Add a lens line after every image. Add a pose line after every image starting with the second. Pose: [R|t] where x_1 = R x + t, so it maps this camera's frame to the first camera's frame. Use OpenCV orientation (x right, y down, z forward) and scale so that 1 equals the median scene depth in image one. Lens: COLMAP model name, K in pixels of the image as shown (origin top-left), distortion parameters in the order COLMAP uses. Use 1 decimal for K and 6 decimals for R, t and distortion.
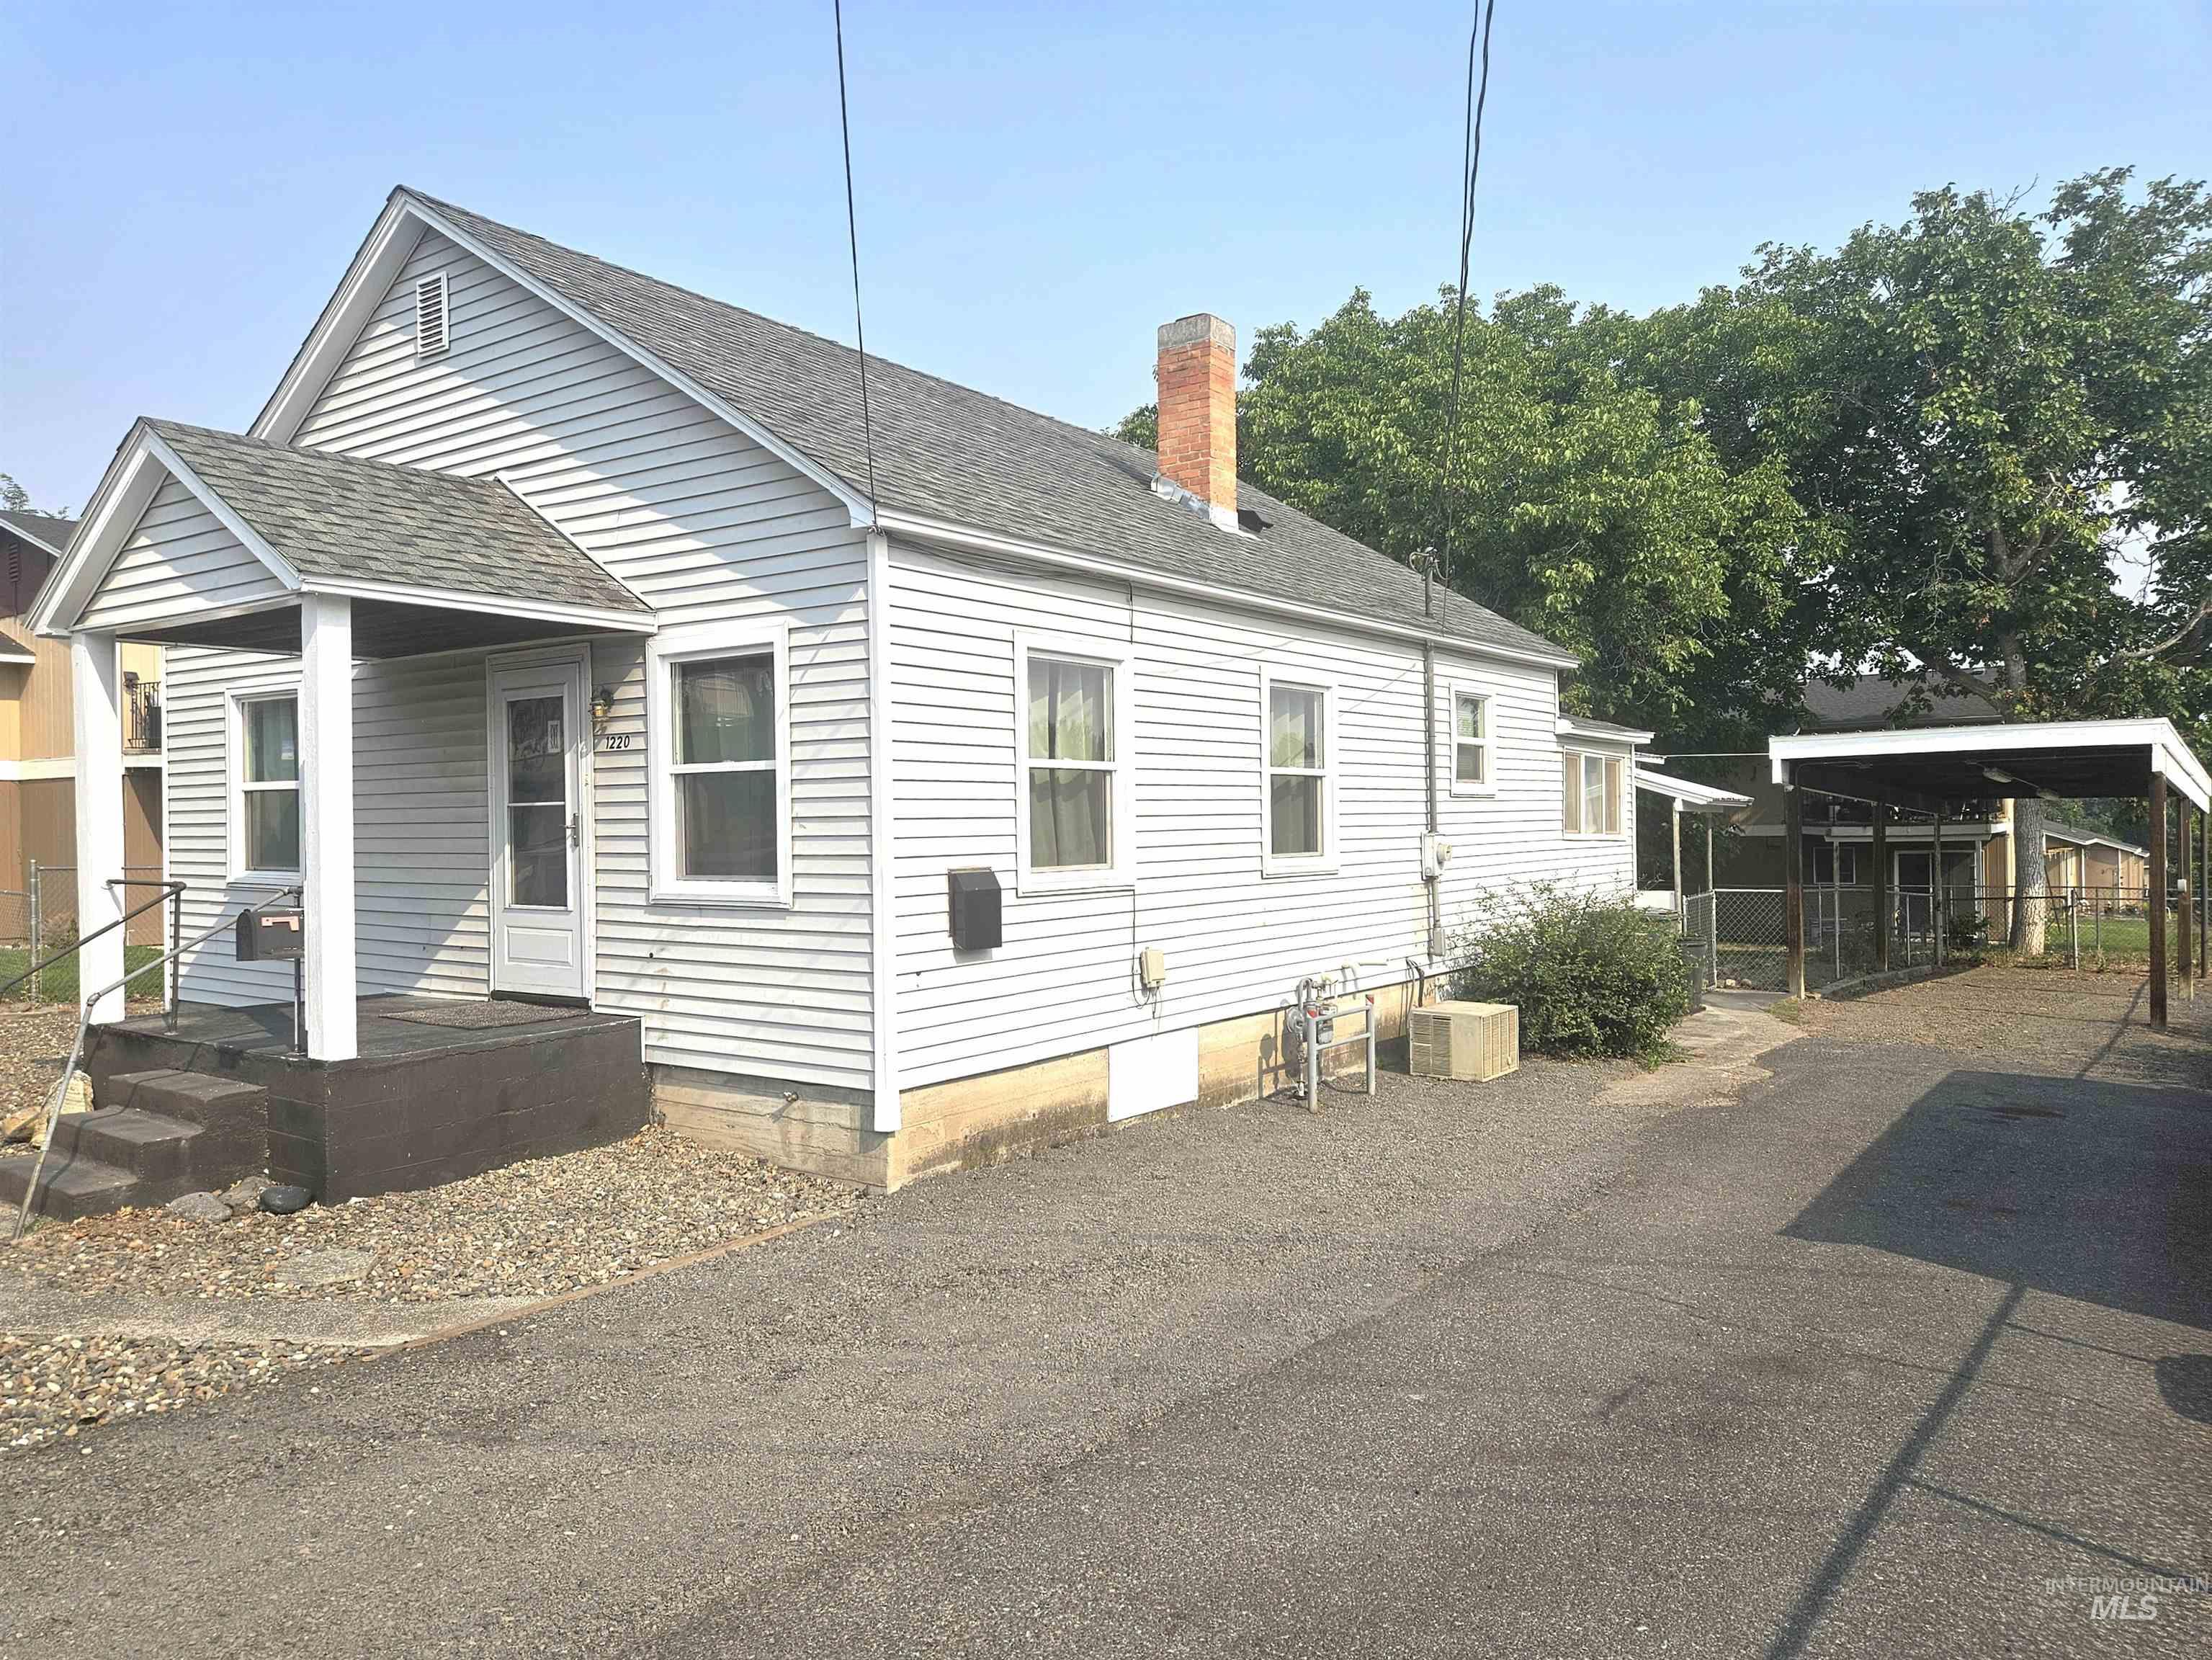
lens RADIAL K [[1507.4, 0, 1087.8], [0, 1507.4, 824.9], [0, 0, 1]] dist [0.046116, -0.020319]
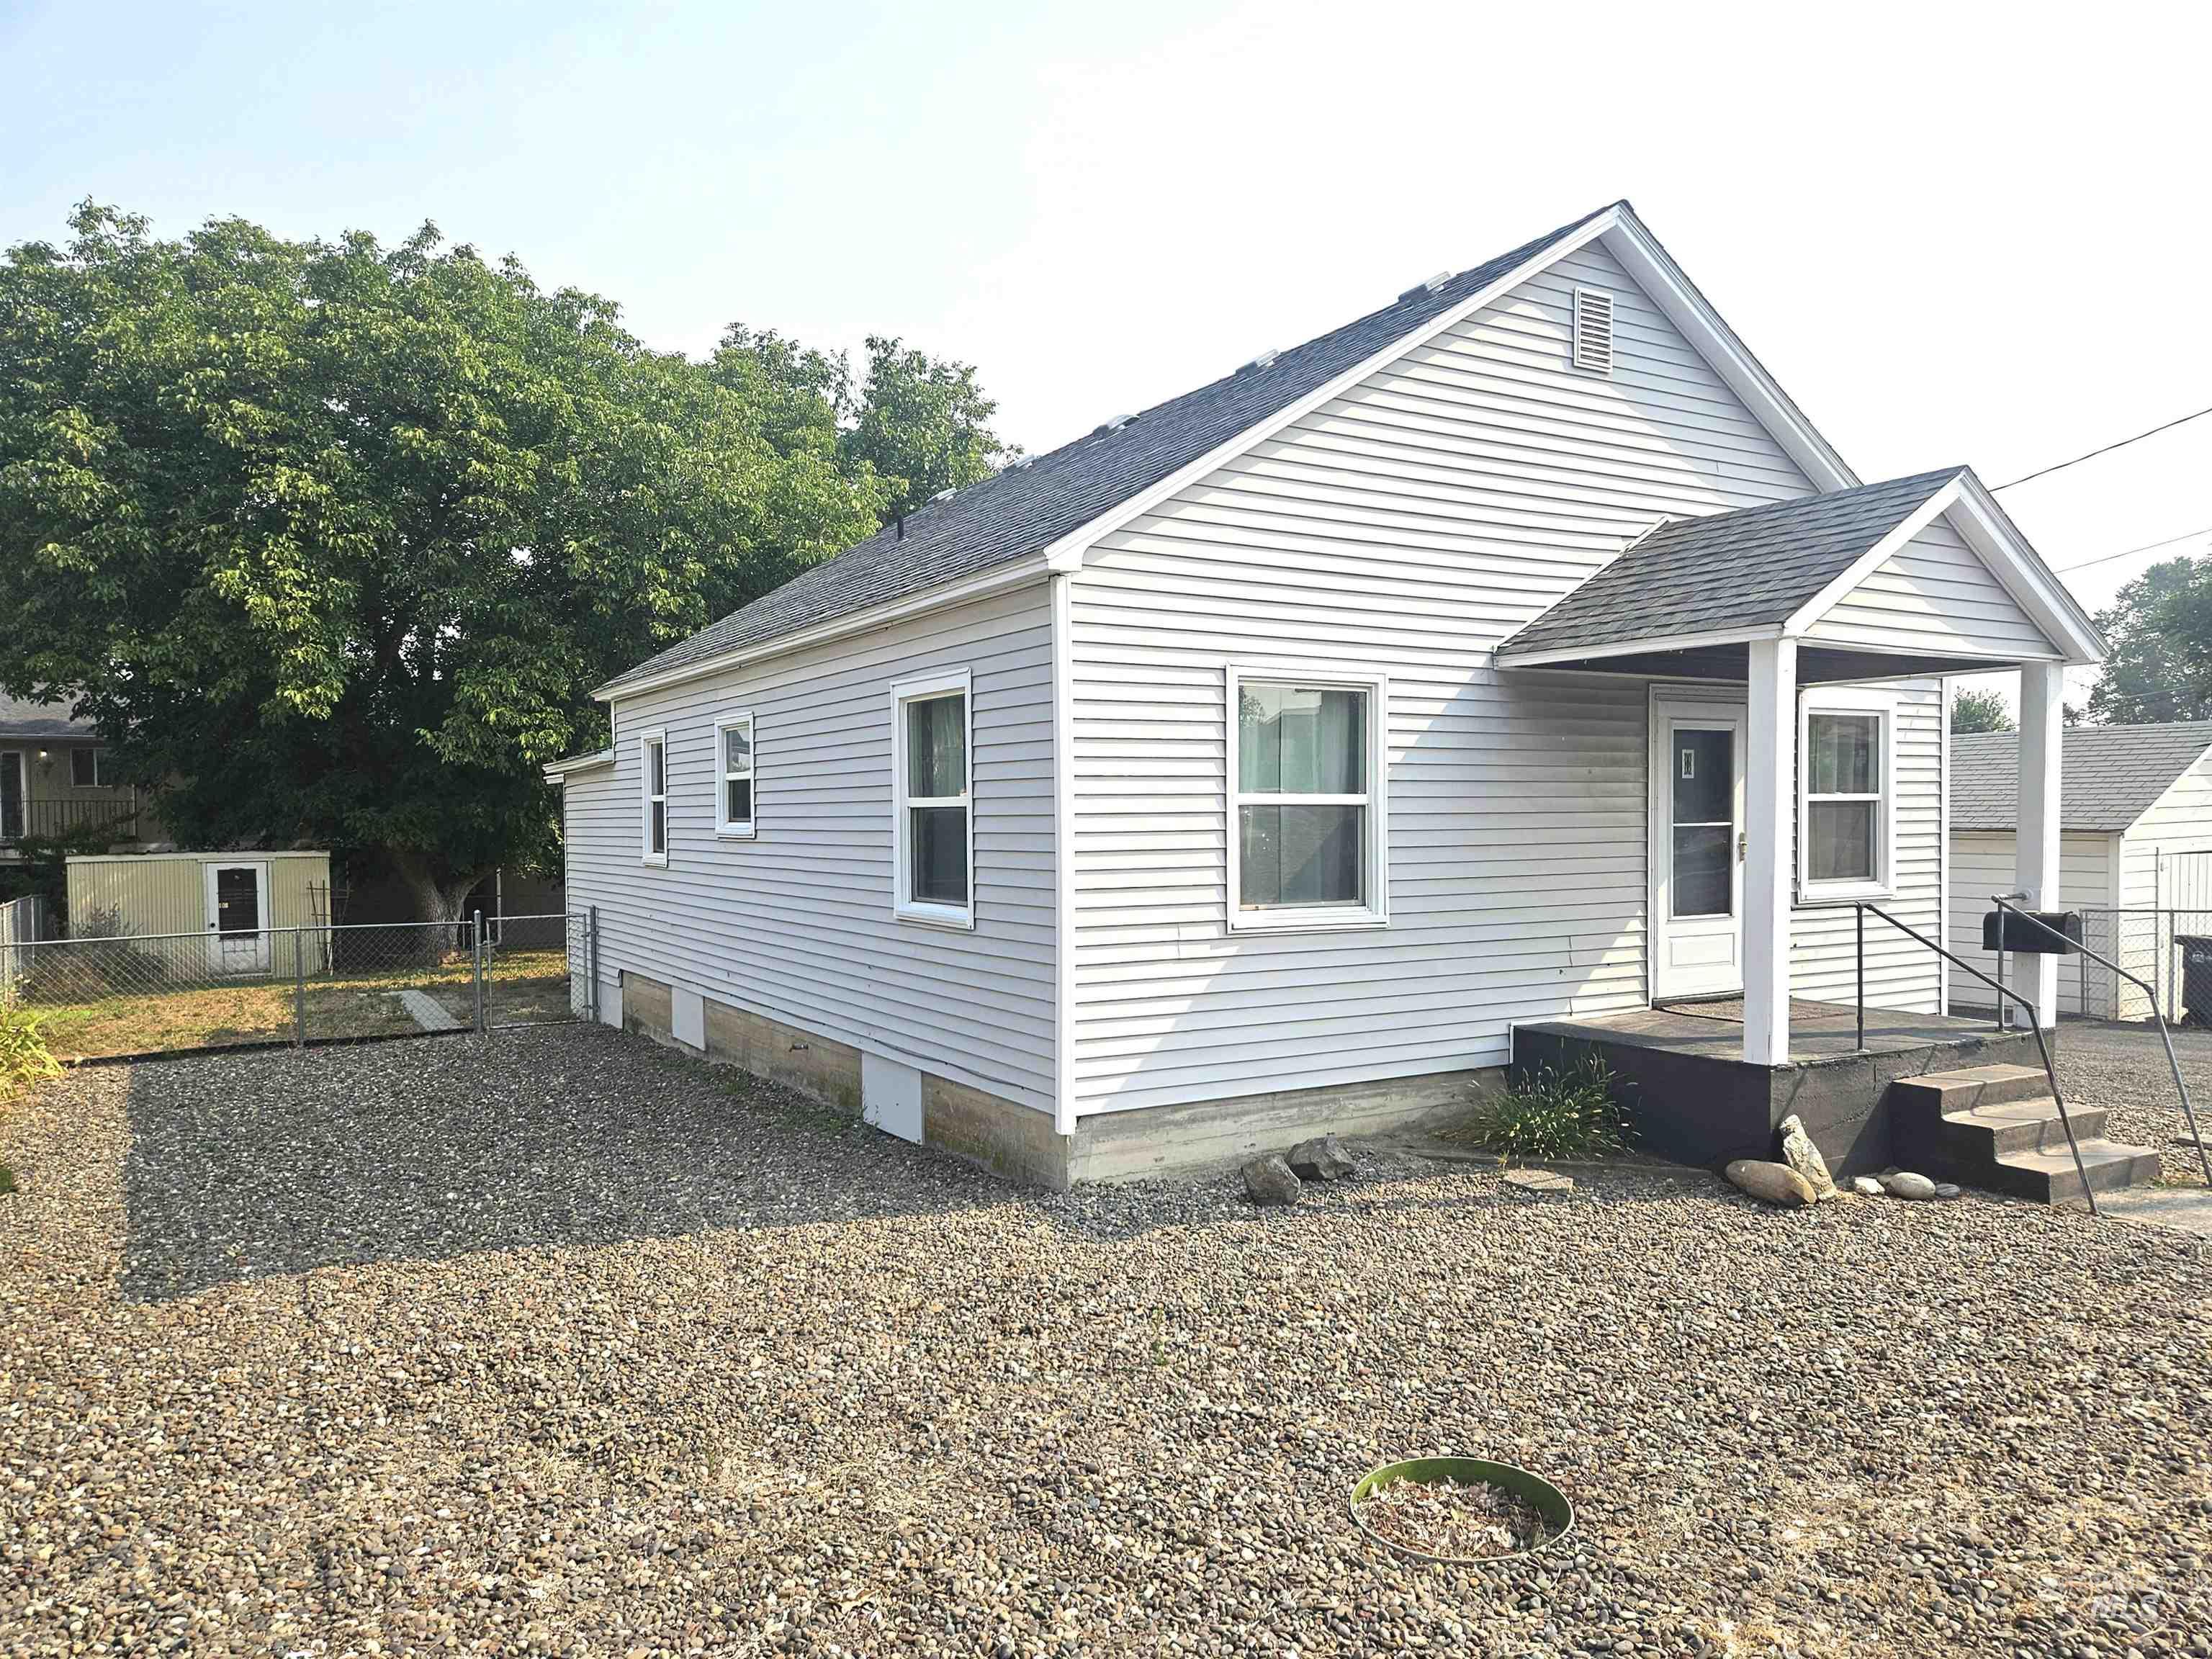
lens RADIAL K [[1507.2, 0, 1101.1], [0, 1507.2, 860.2], [0, 0, 1]] dist [0.046116, -0.020319]
pose [[0.395021, -0.022613, 0.918394, -1.561115], [0.006234, 0.999740, 0.021934, -0.014560], [-0.918651, -0.002939, 0.395060, 0.956227]]
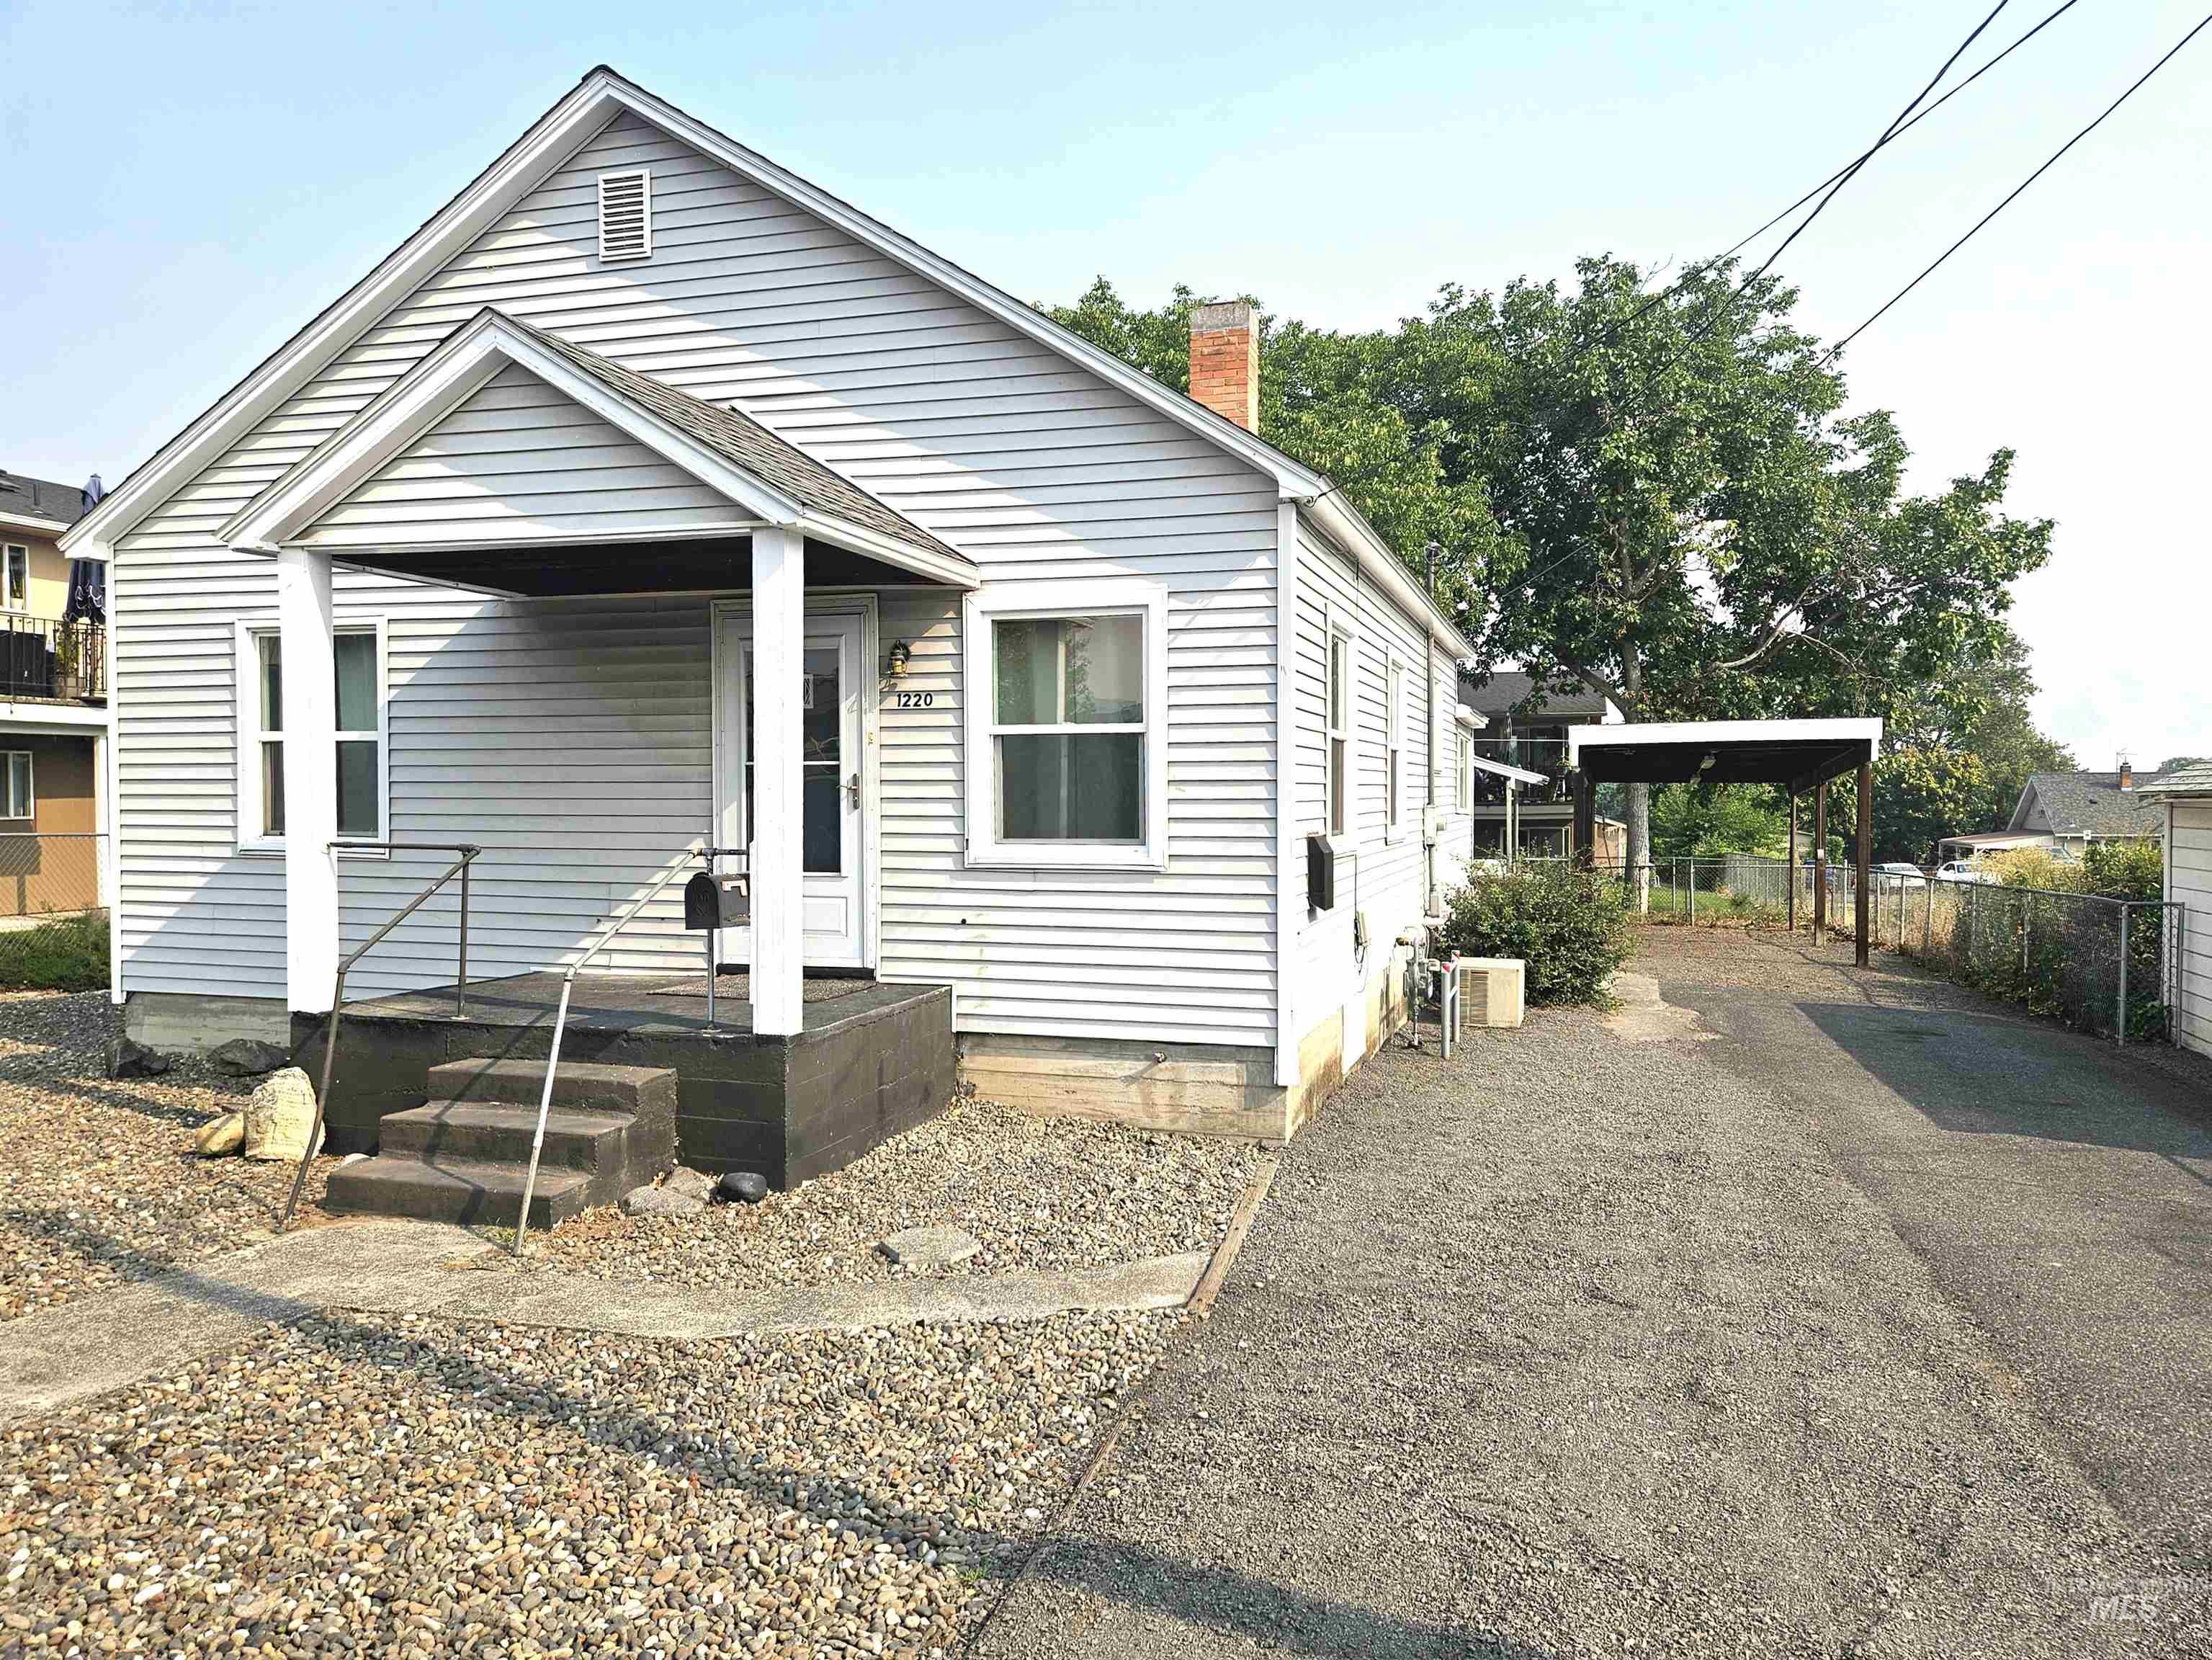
lens RADIAL K [[1507.4, 0, 1107.4], [0, 1507.4, 836.1], [0, 0, 1]] dist [0.046116, -0.020319]
pose [[0.946497, 0.002237, 0.322706, -0.475714], [-0.009556, 0.999732, 0.021096, 0.009657], [-0.322572, -0.023051, 0.946264, 0.054780]]
